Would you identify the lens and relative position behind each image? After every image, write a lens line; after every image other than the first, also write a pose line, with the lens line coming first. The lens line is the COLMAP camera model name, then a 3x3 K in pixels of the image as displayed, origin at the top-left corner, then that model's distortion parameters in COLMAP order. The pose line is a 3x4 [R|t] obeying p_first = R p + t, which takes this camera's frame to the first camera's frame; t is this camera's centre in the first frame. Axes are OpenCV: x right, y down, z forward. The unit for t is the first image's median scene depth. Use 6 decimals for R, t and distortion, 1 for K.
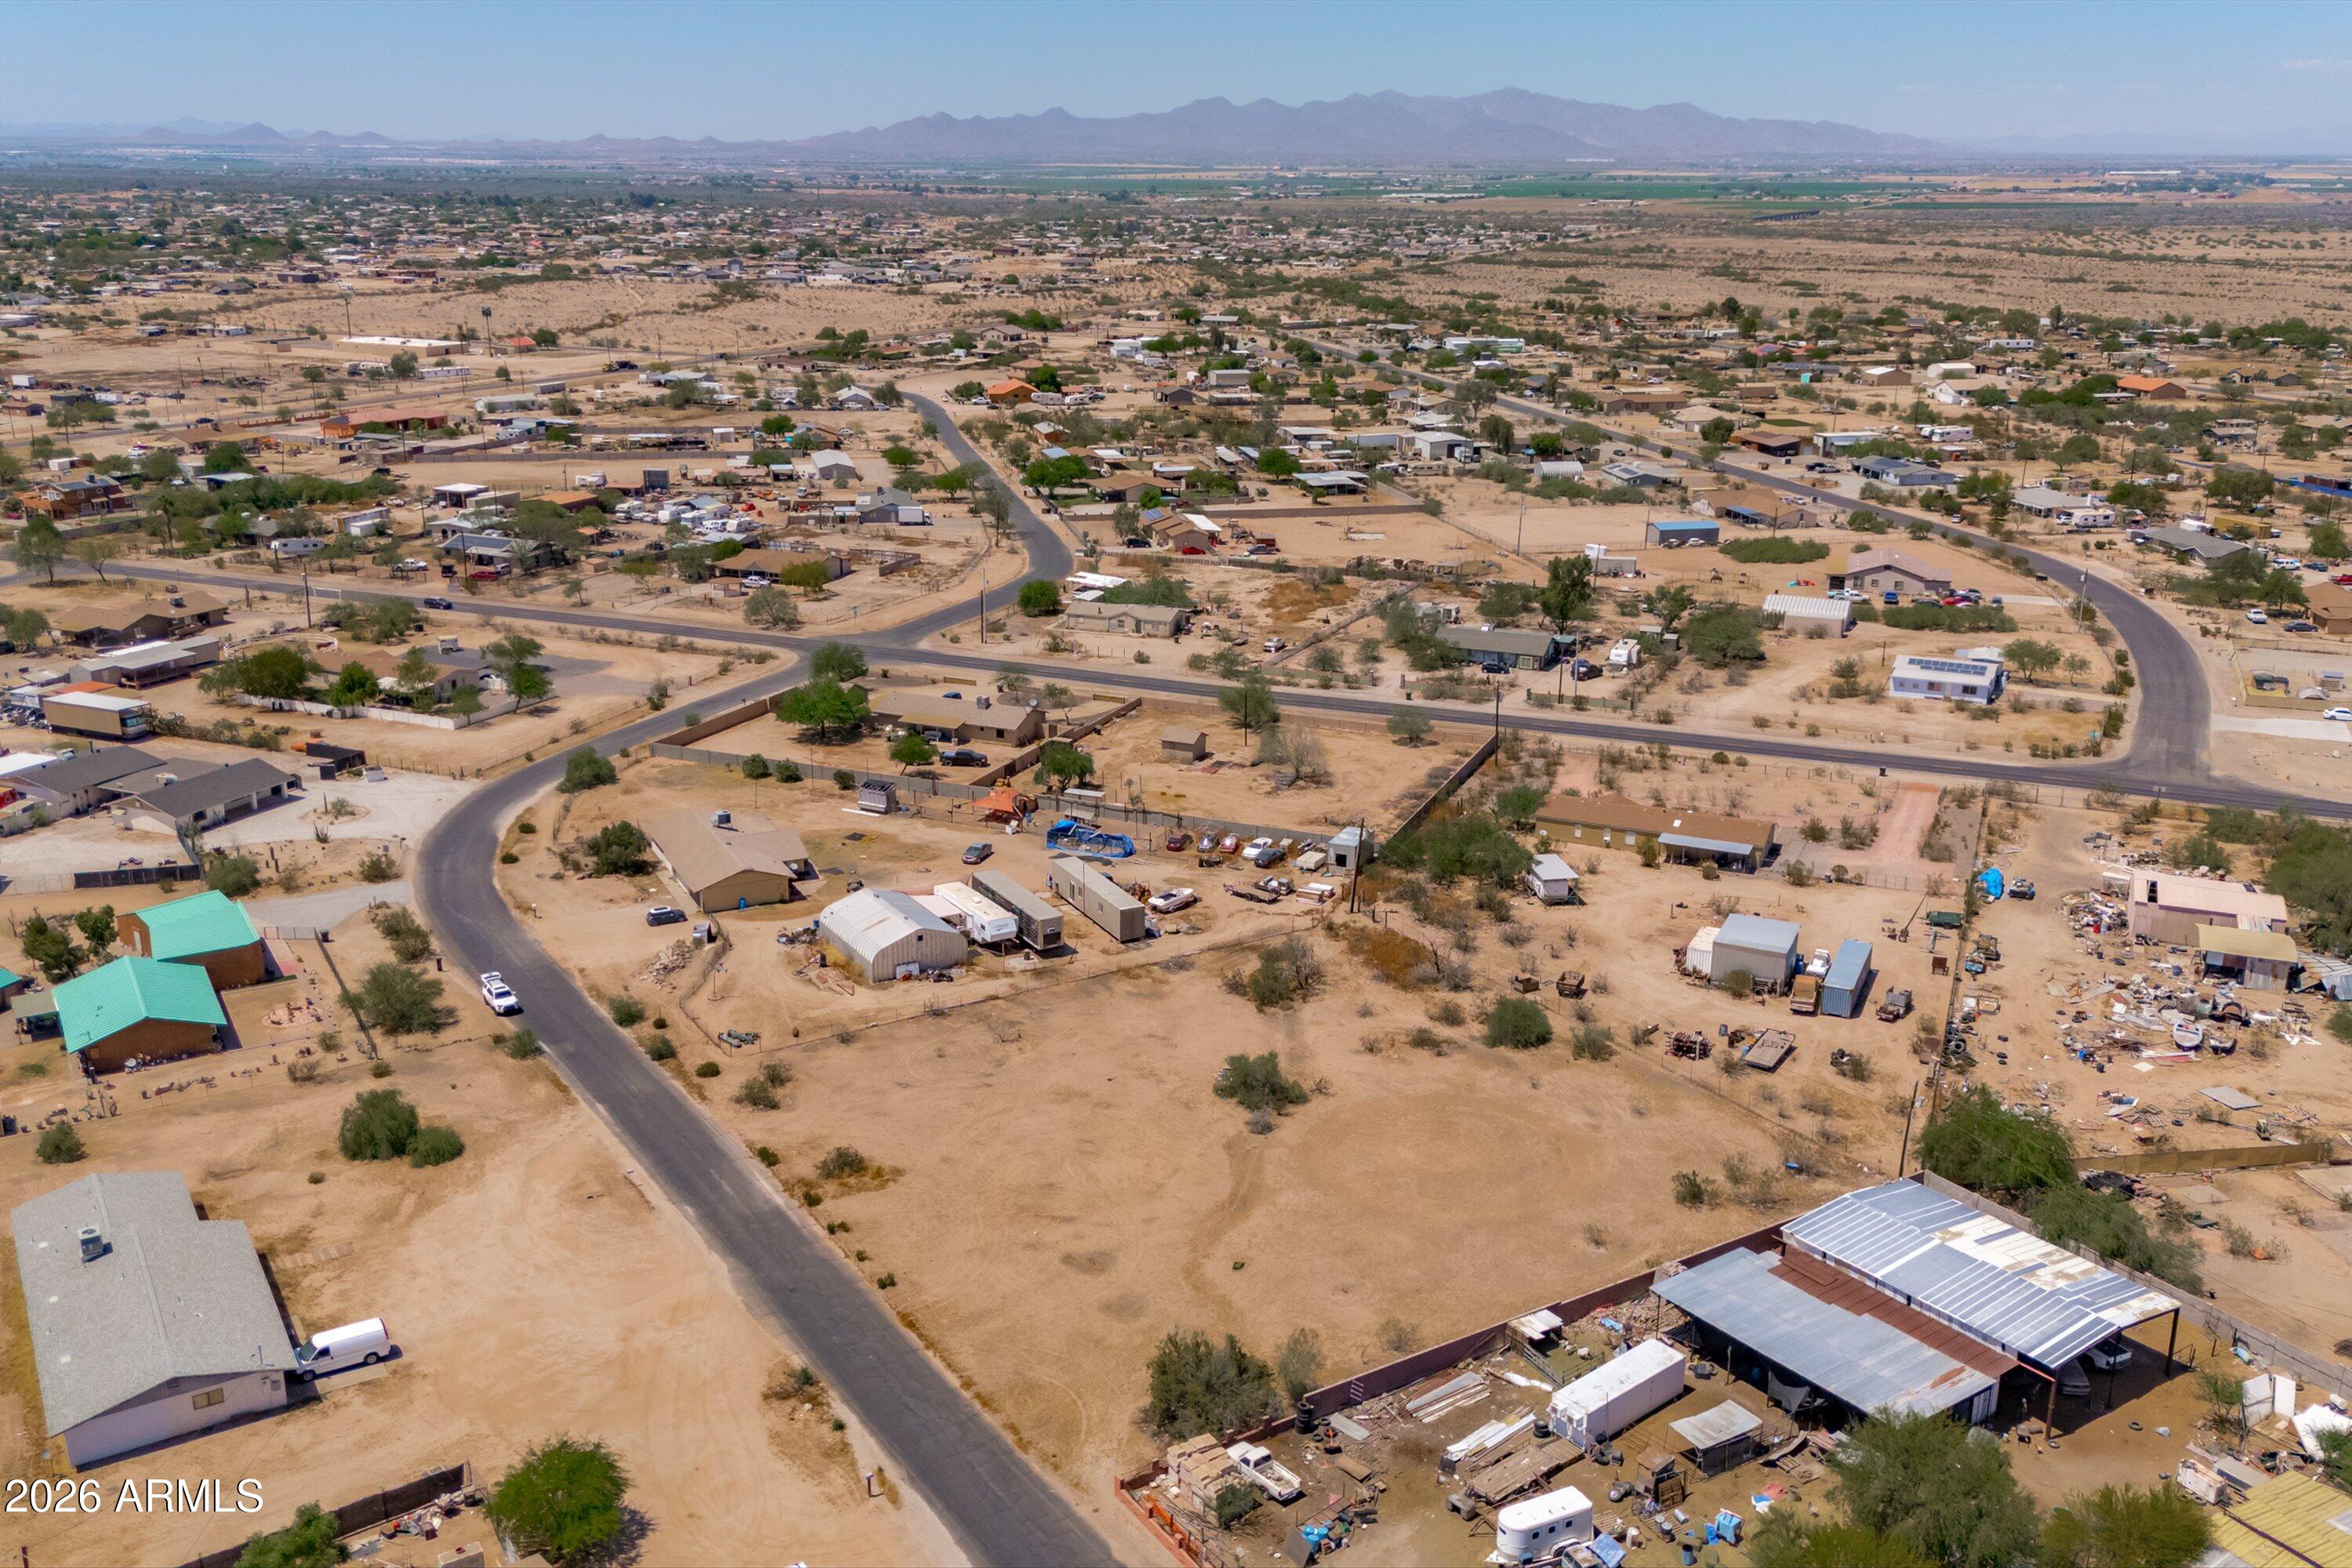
lens RADIAL K [[2035.4, 0, 1176.0], [0, 2035.4, 784.0], [0, 0, 1]] dist [0.125334, -0.140029]
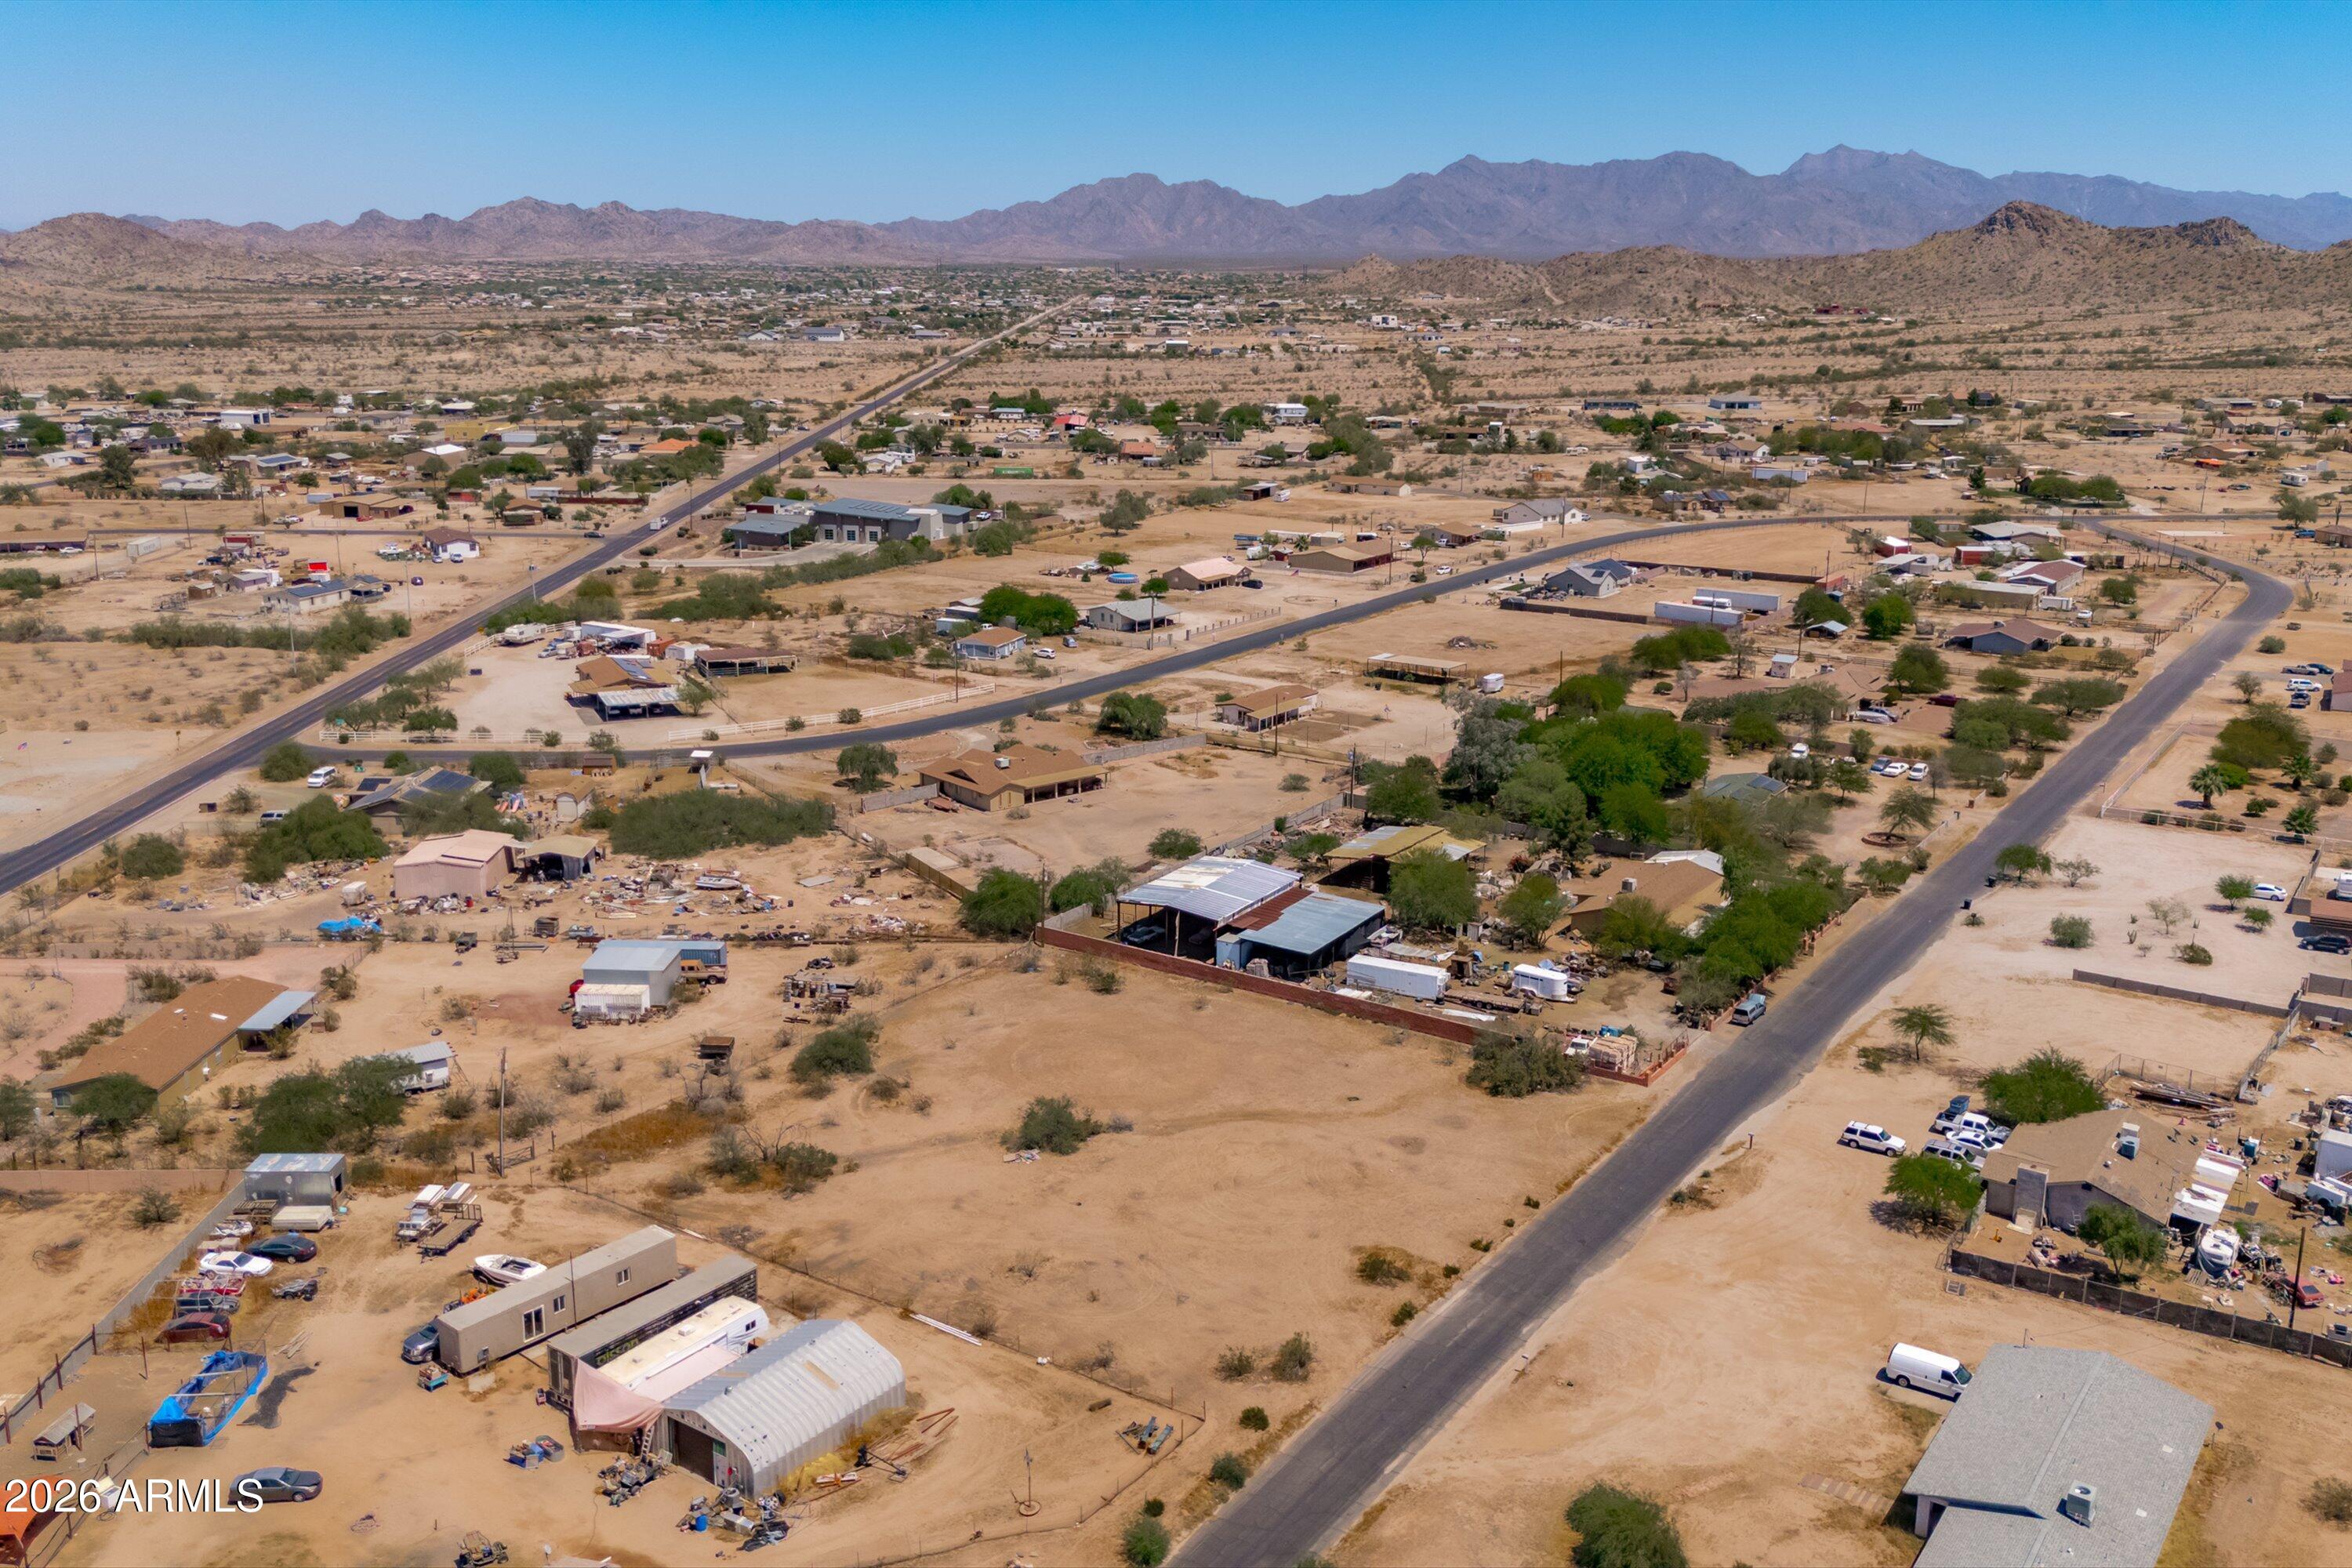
lens RADIAL K [[2035.4, 0, 1176.0], [0, 2035.4, 784.0], [0, 0, 1]] dist [0.125334, -0.140029]
pose [[-0.395780, -0.240867, 0.886195, -0.704616], [0.255612, 0.897964, 0.358223, -0.298503], [-0.882055, 0.368300, -0.293827, 0.976401]]
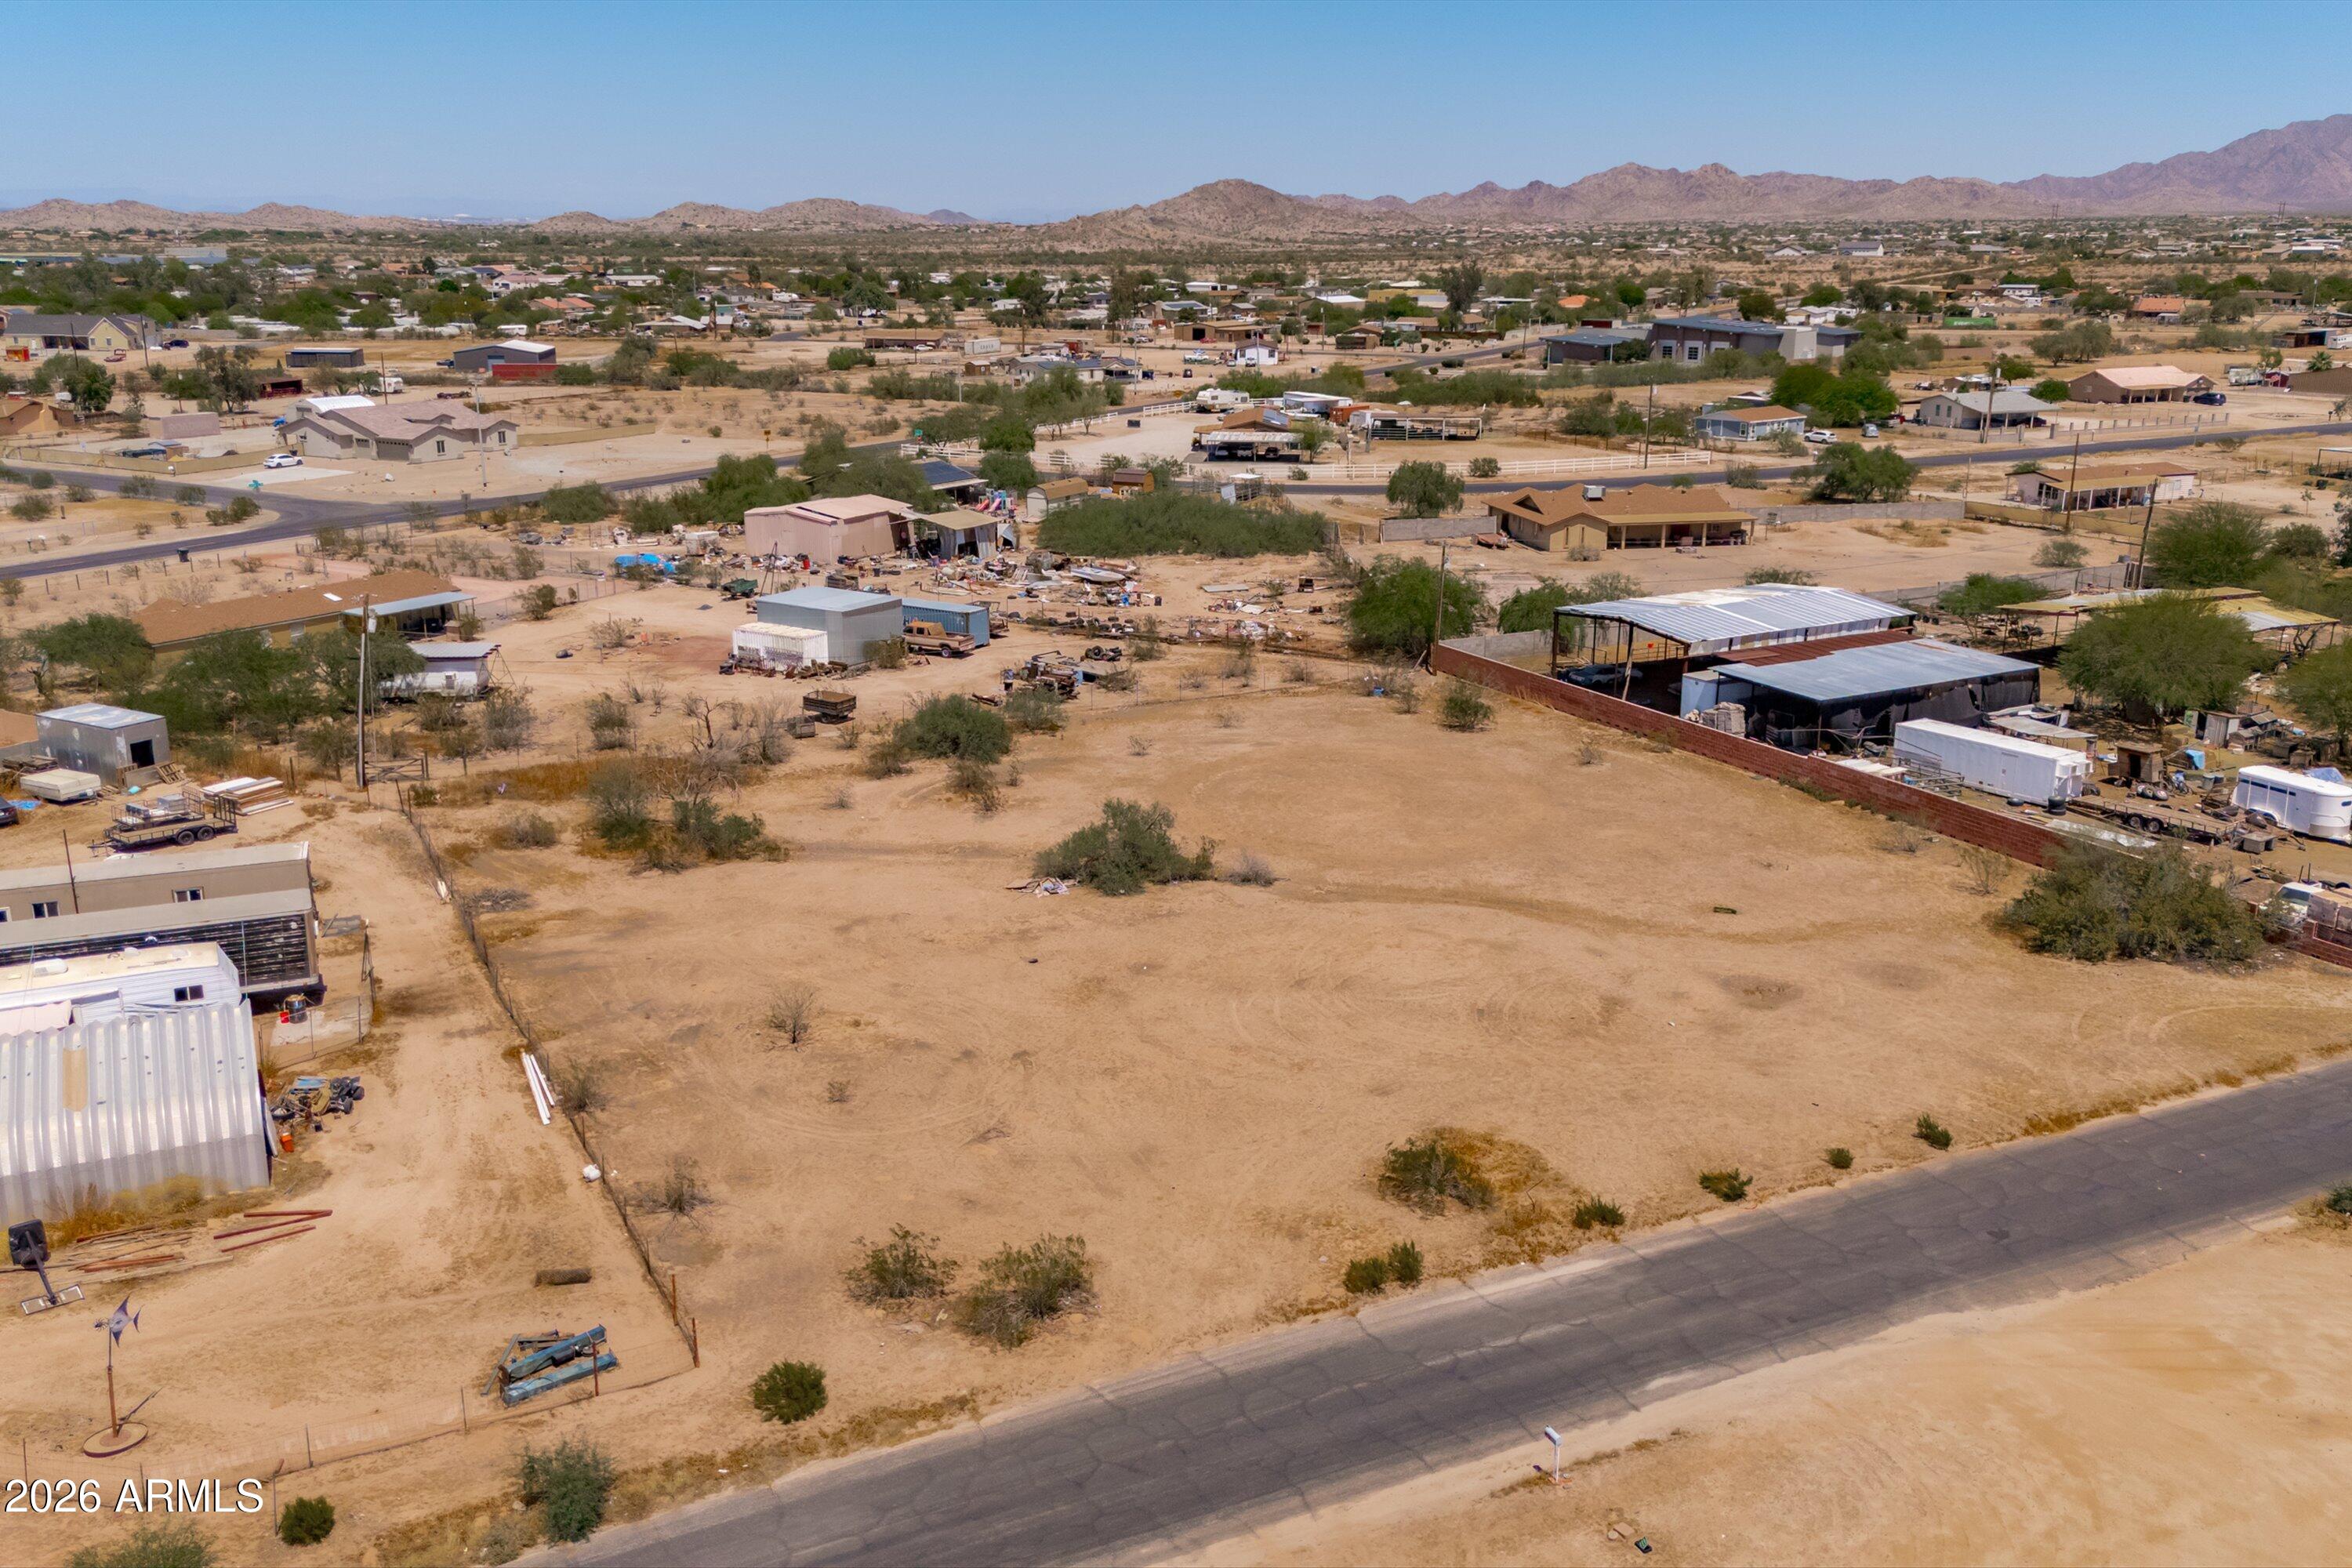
lens RADIAL K [[2035.4, 0, 1176.0], [0, 2035.4, 784.0], [0, 0, 1]] dist [0.125334, -0.140029]
pose [[0.100361, -0.270249, 0.957545, -0.416552], [0.286443, 0.929506, 0.232313, -0.001659], [-0.952826, 0.250967, 0.170697, 0.727857]]
